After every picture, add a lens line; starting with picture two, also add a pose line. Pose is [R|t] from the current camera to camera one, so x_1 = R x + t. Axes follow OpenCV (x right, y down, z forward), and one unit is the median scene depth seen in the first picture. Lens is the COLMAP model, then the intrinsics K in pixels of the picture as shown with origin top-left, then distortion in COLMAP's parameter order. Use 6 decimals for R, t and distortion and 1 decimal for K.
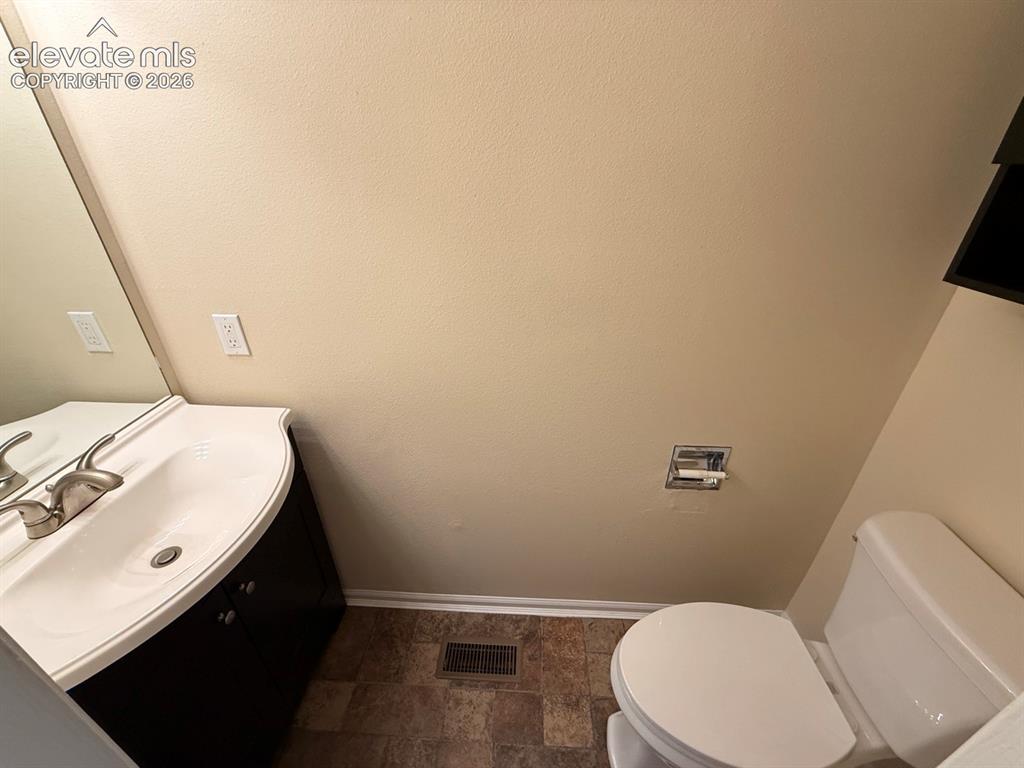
lens RADIAL K [[408.8, 0, 508.9], [0, 408.8, 382.9], [0, 0, 1]] dist [0.002924, -0.000697]
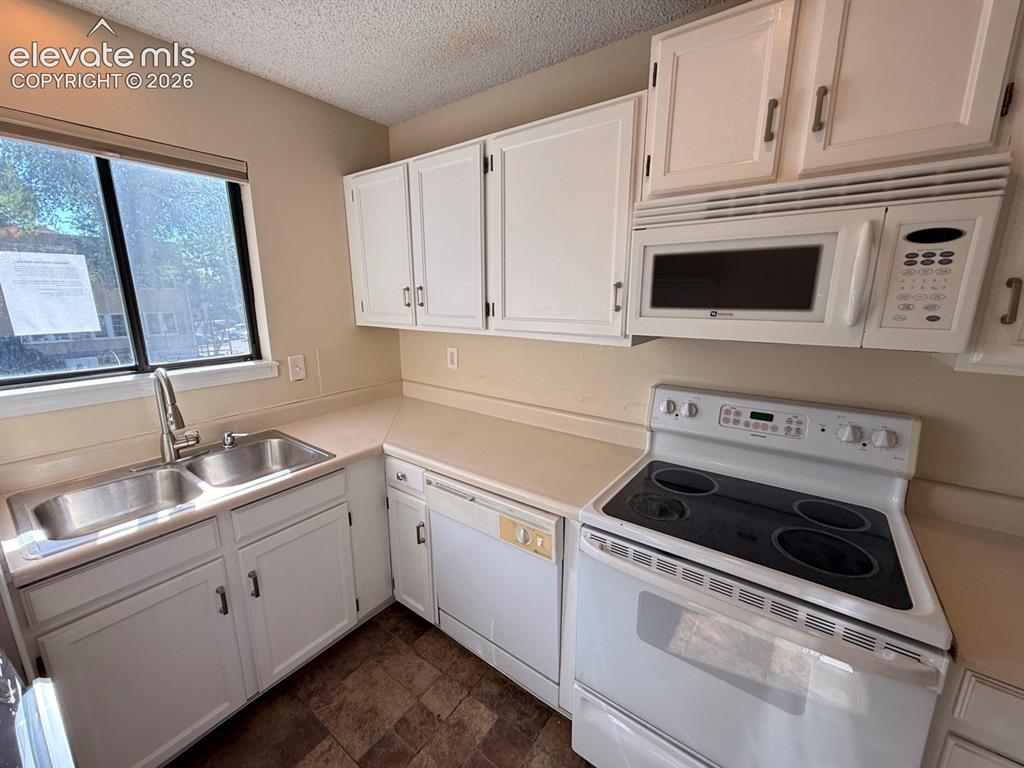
lens RADIAL K [[408.8, 0, 506.7], [0, 408.8, 383.7], [0, 0, 1]] dist [0.002924, -0.000697]
pose [[-0.838696, -0.117538, 0.531764, -0.435268], [0.260519, 0.770874, 0.581278, -0.572589], [-0.478245, 0.626050, -0.615908, 1.002674]]
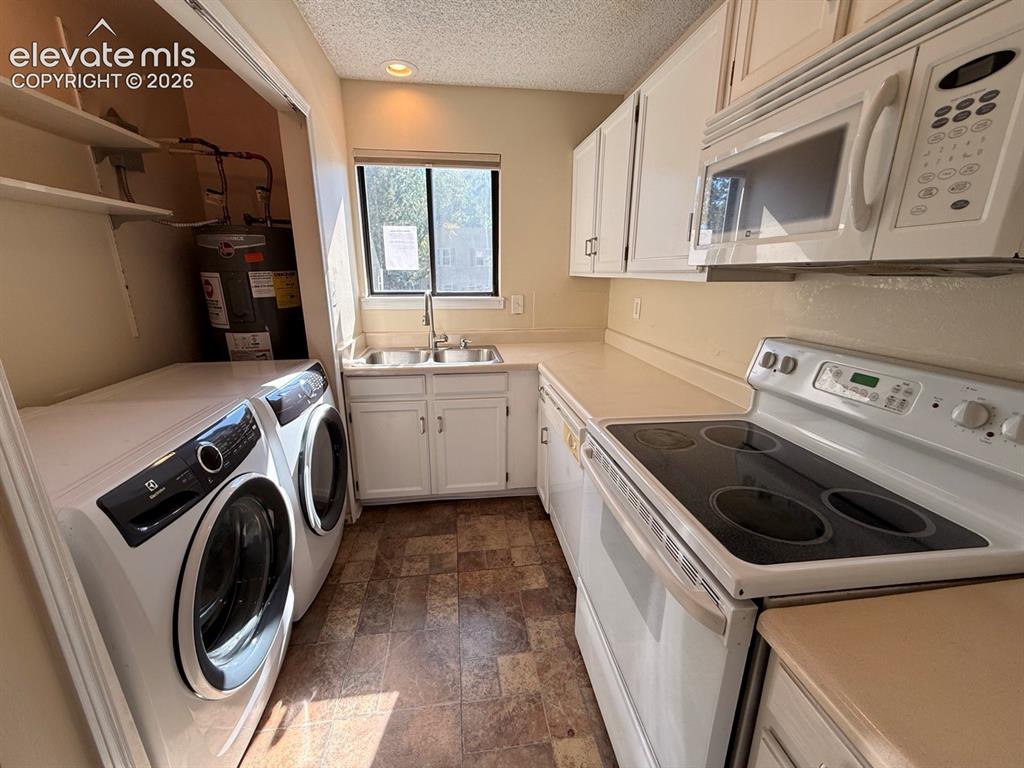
lens RADIAL K [[408.8, 0, 508.3], [0, 408.8, 384.0], [0, 0, 1]] dist [0.002924, -0.000697]
pose [[-0.191876, -0.260928, 0.946098, -1.029221], [0.466072, 0.824143, 0.321816, -0.287247], [-0.863690, 0.502698, -0.036522, 0.713476]]
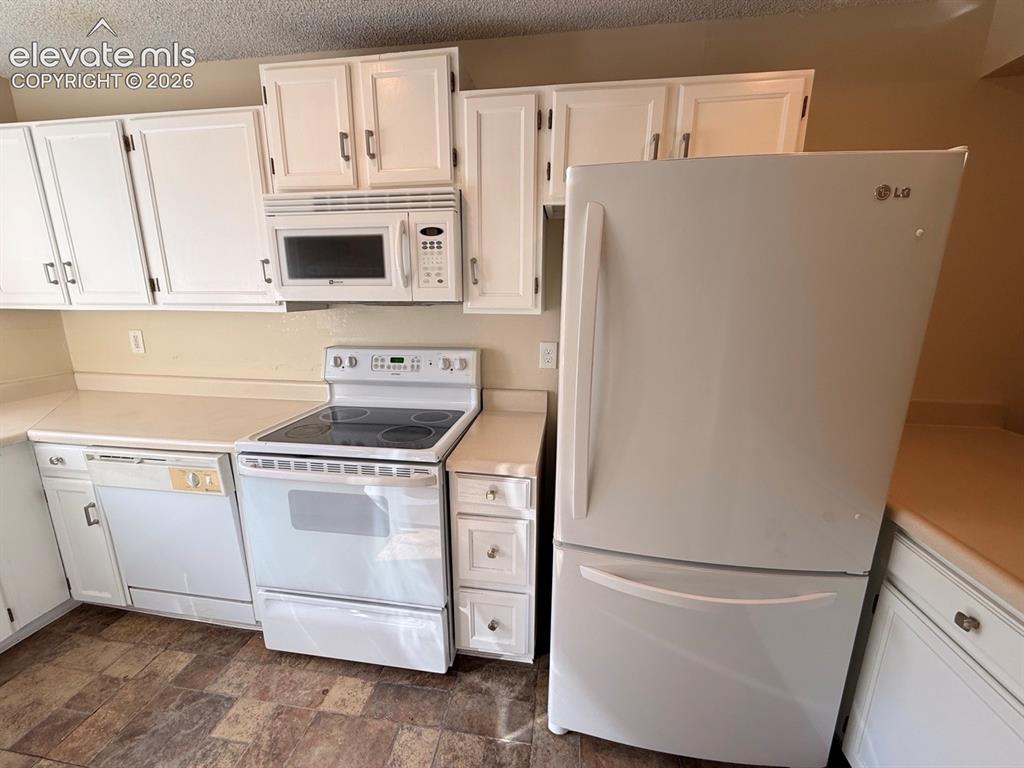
lens RADIAL K [[408.8, 0, 507.0], [0, 408.8, 383.5], [0, 0, 1]] dist [0.002924, -0.000697]
pose [[-0.996021, -0.021537, 0.086472, -0.944931], [0.040469, 0.755205, 0.654238, -0.602256], [-0.079394, 0.655134, -0.751329, 1.211997]]
